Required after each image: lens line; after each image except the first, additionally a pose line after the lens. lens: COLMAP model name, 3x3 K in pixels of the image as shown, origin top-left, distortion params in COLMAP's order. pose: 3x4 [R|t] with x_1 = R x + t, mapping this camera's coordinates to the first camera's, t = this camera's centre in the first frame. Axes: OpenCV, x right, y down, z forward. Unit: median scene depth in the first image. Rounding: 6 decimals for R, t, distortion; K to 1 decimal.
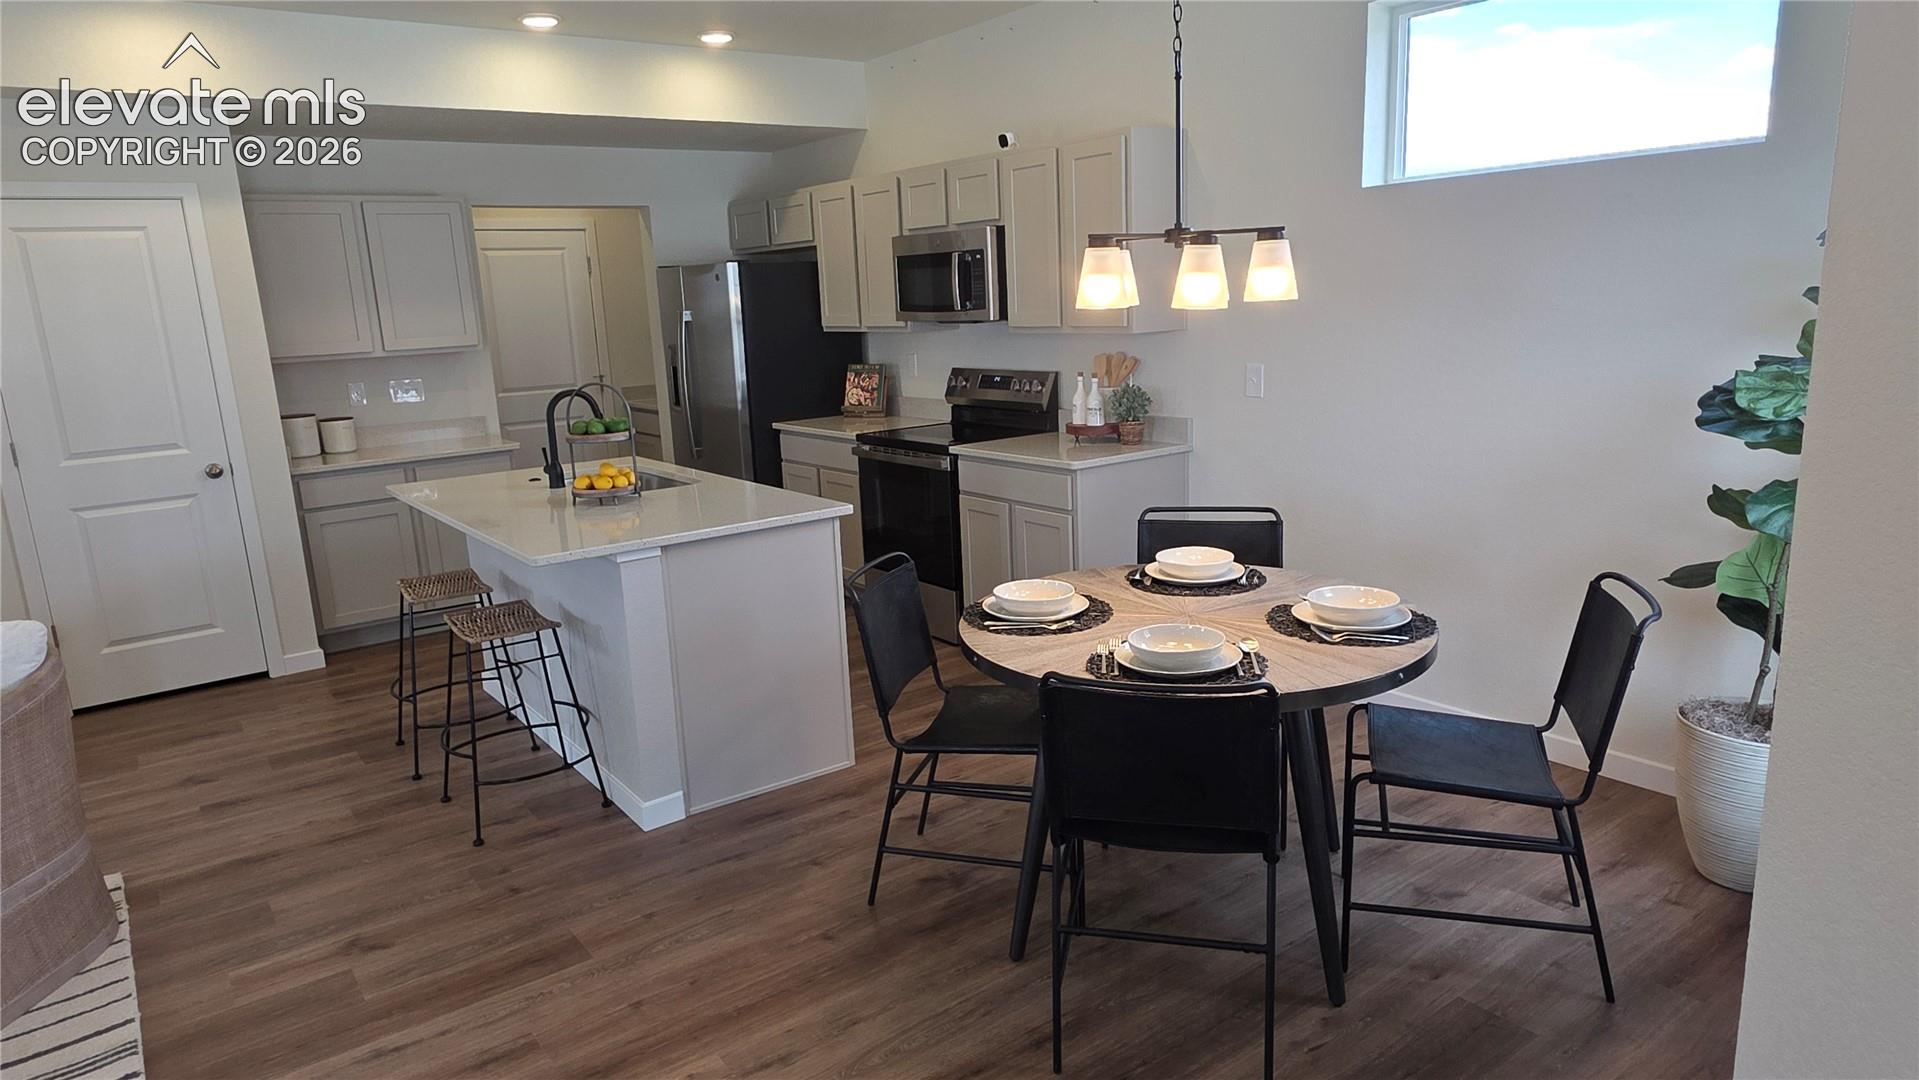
lens RADIAL K [[1165.2, 0, 953.7], [0, 1165.2, 541.9], [0, 0, 1]] dist [0.009126, -0.004252]
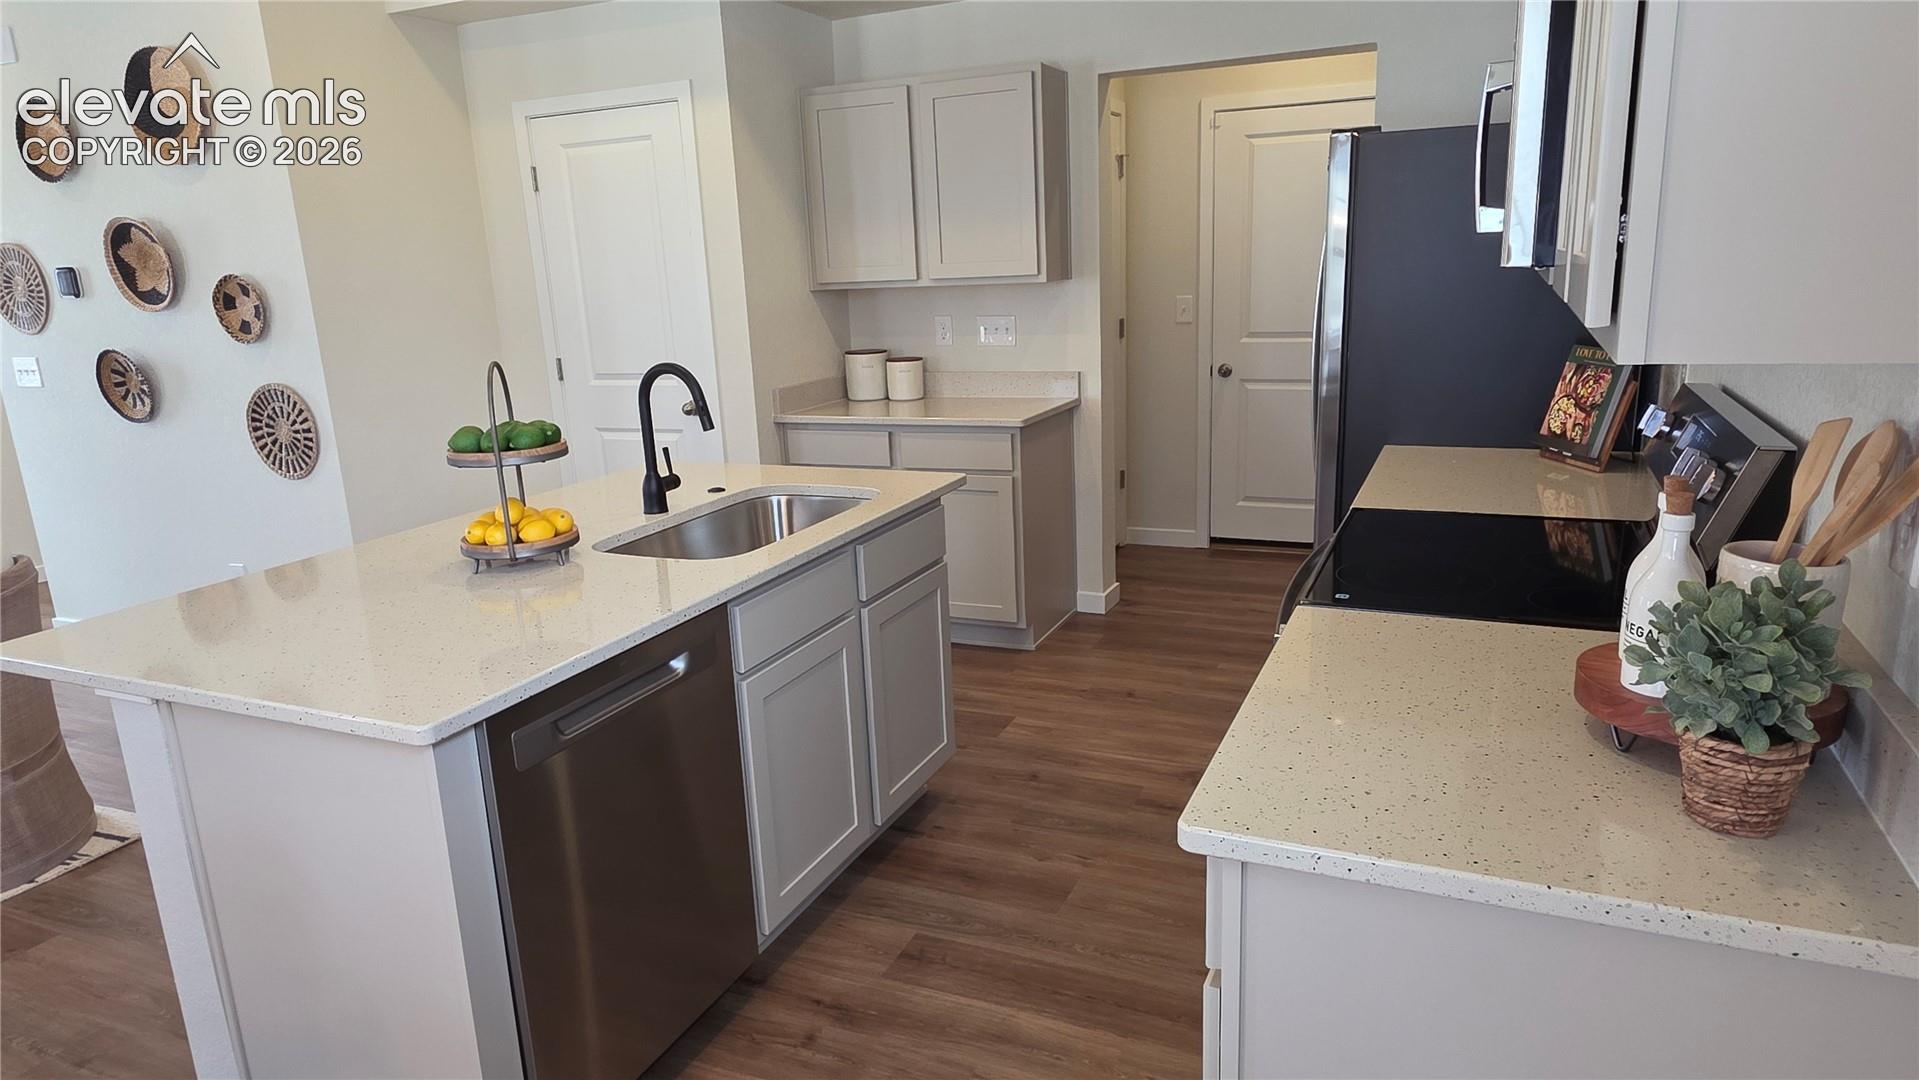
lens RADIAL K [[1165.2, 0, 953.7], [0, 1165.2, 541.9], [0, 0, 1]] dist [0.009126, -0.004252]
pose [[0.489201, 0.229945, -0.841313, 0.216703], [-0.165828, 0.971546, 0.169115, -0.125909], [0.856261, 0.056782, 0.513412, 0.615292]]
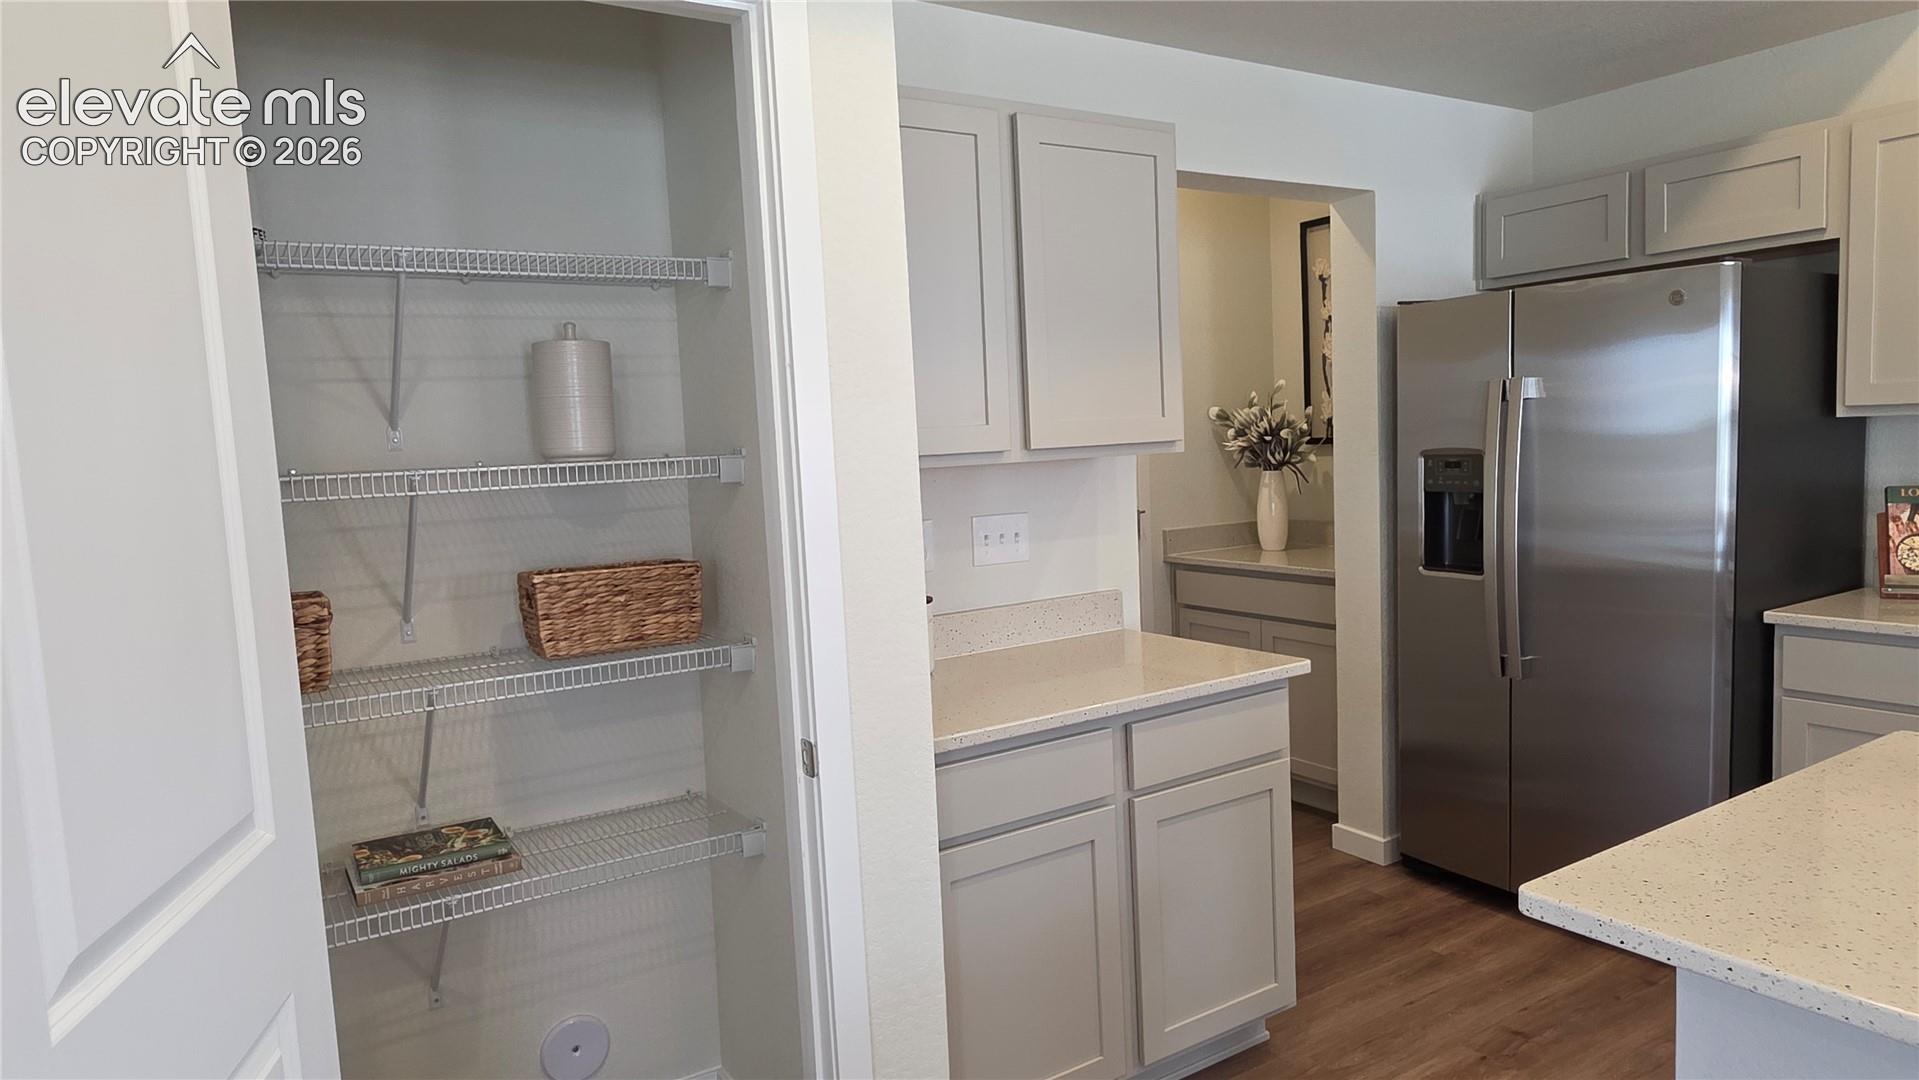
lens RADIAL K [[1165.2, 0, 953.7], [0, 1165.2, 541.9], [0, 0, 1]] dist [0.009126, -0.004252]
pose [[0.997389, 0.004857, -0.072048, -0.480465], [-0.013665, 0.992403, -0.122270, -0.074209], [0.070907, 0.122935, 0.989878, 0.562105]]
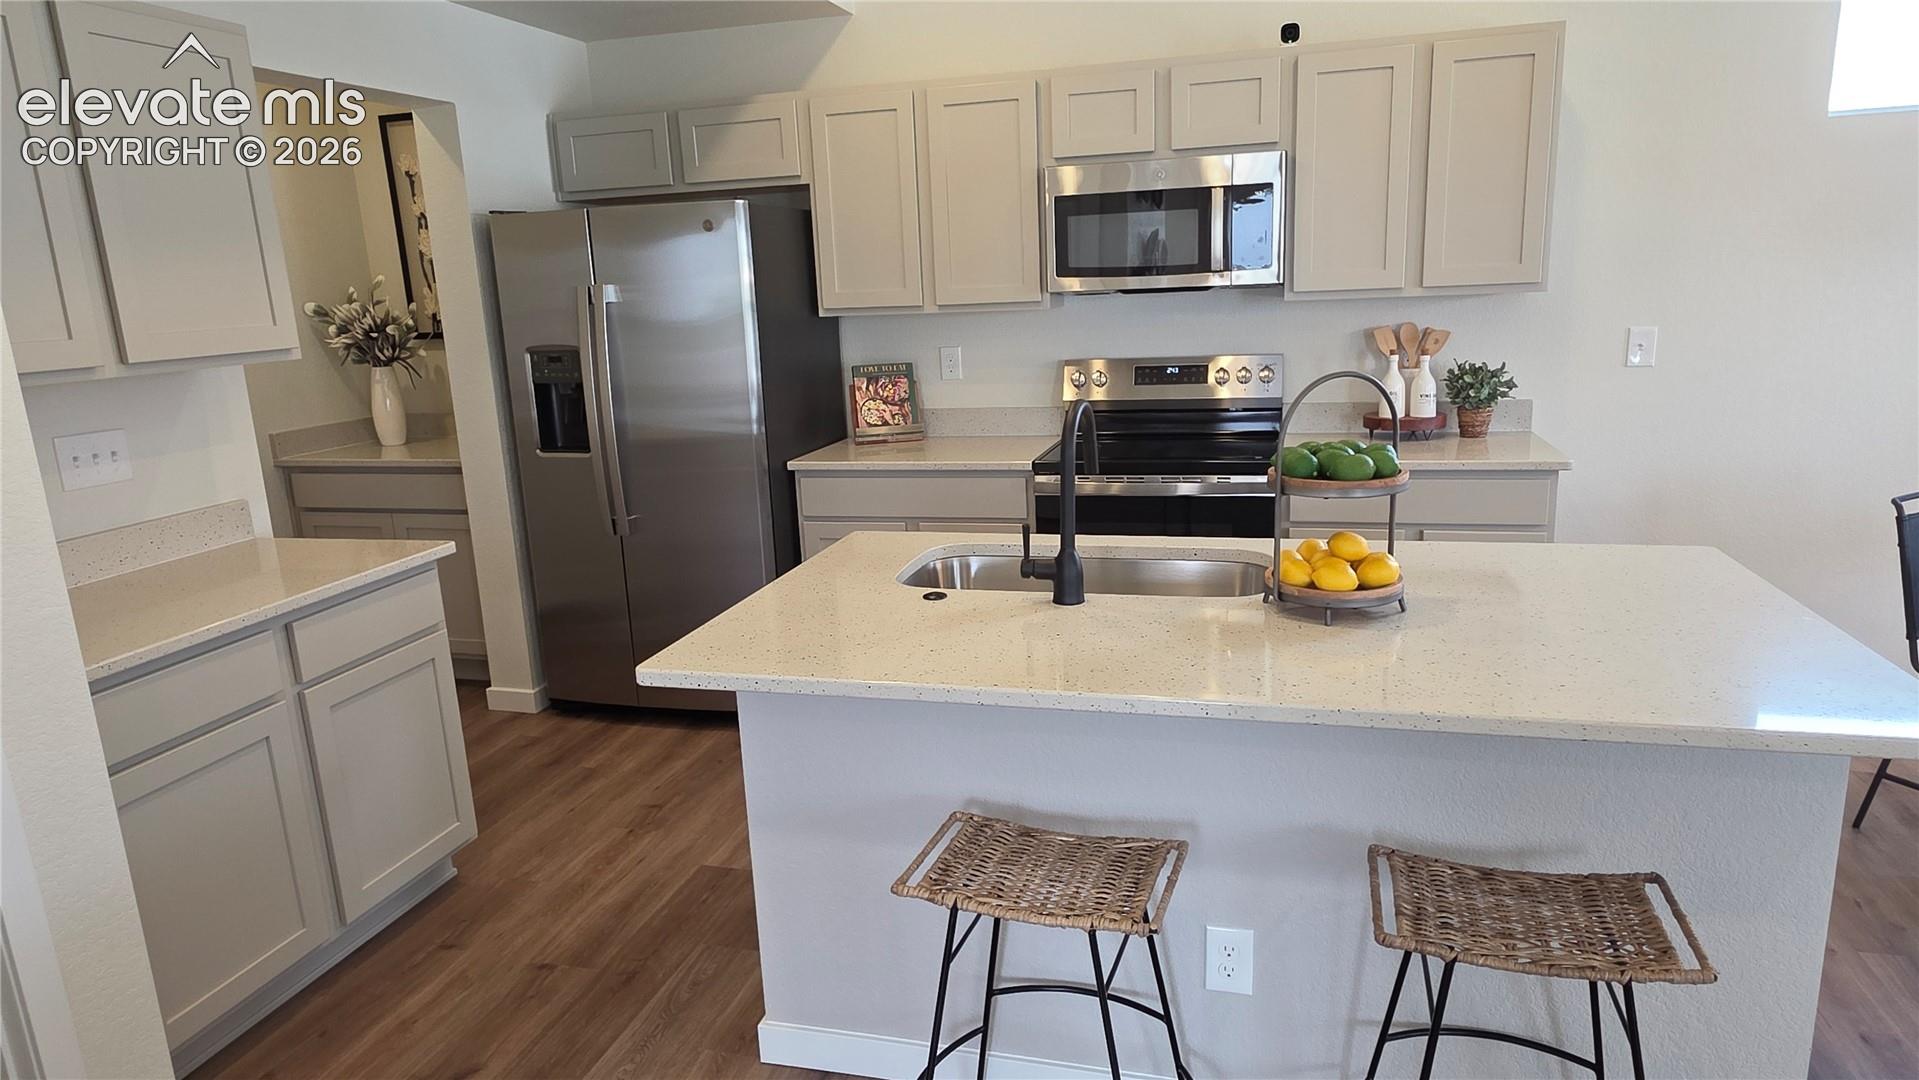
lens RADIAL K [[1165.2, 0, 953.7], [0, 1165.2, 541.9], [0, 0, 1]] dist [0.009126, -0.004252]
pose [[0.790297, -0.128399, 0.599120, -0.508864], [0.140459, 0.989723, 0.026830, -0.068724], [-0.596407, 0.062948, 0.800210, 0.483014]]
